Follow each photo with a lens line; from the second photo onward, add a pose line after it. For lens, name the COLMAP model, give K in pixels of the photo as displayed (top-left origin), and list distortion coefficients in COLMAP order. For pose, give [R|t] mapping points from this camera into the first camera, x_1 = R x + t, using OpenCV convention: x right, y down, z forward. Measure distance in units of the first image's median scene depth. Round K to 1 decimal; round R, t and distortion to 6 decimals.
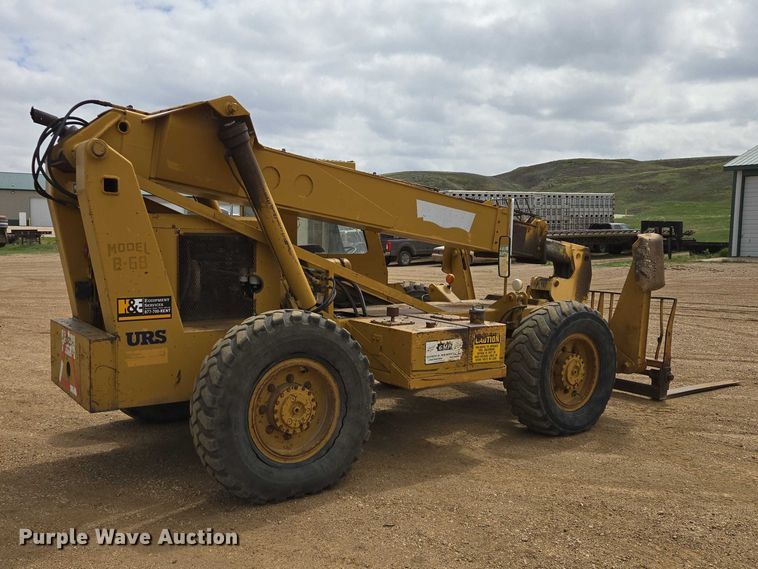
lens RADIAL K [[689.0, 0, 331.7], [0, 689.0, 306.1], [0, 0, 1]] dist [0.077586, -0.016786]
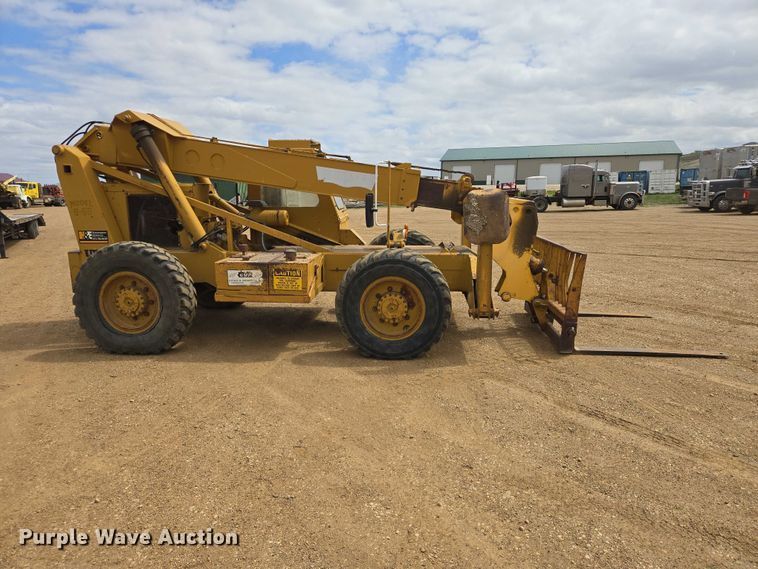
lens RADIAL K [[504.7, 0, 372.5], [0, 504.7, 282.8], [0, 0, 1]] dist [0.075965, -0.066574]
pose [[0.774764, 0.097723, -0.624653, 1.009104], [-0.047726, 0.994203, 0.096342, -0.036350], [0.630447, -0.044831, 0.774937, 0.365658]]
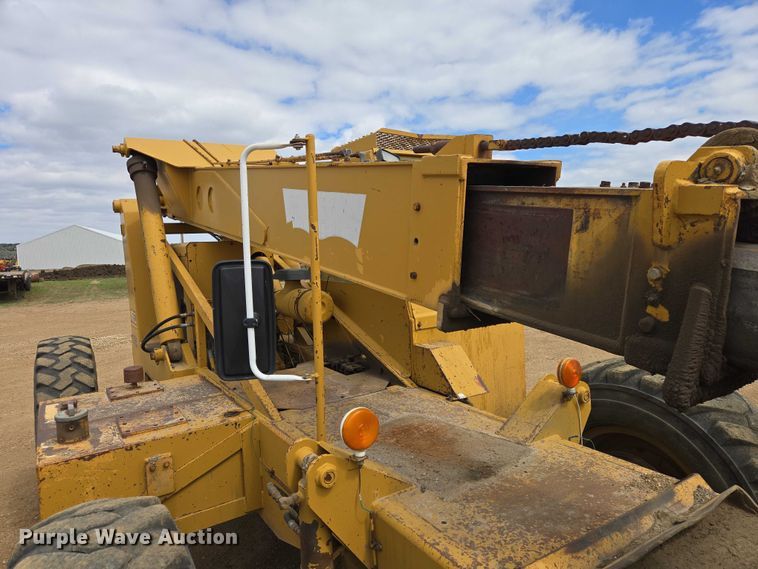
lens RADIAL K [[504.7, 0, 372.5], [0, 504.7, 282.8], [0, 0, 1]] dist [0.075965, -0.066574]
pose [[-0.040008, 0.057973, -0.997516, 0.610549], [-0.061732, 0.996265, 0.060376, -0.133043], [0.997291, 0.063994, -0.036280, 1.305065]]
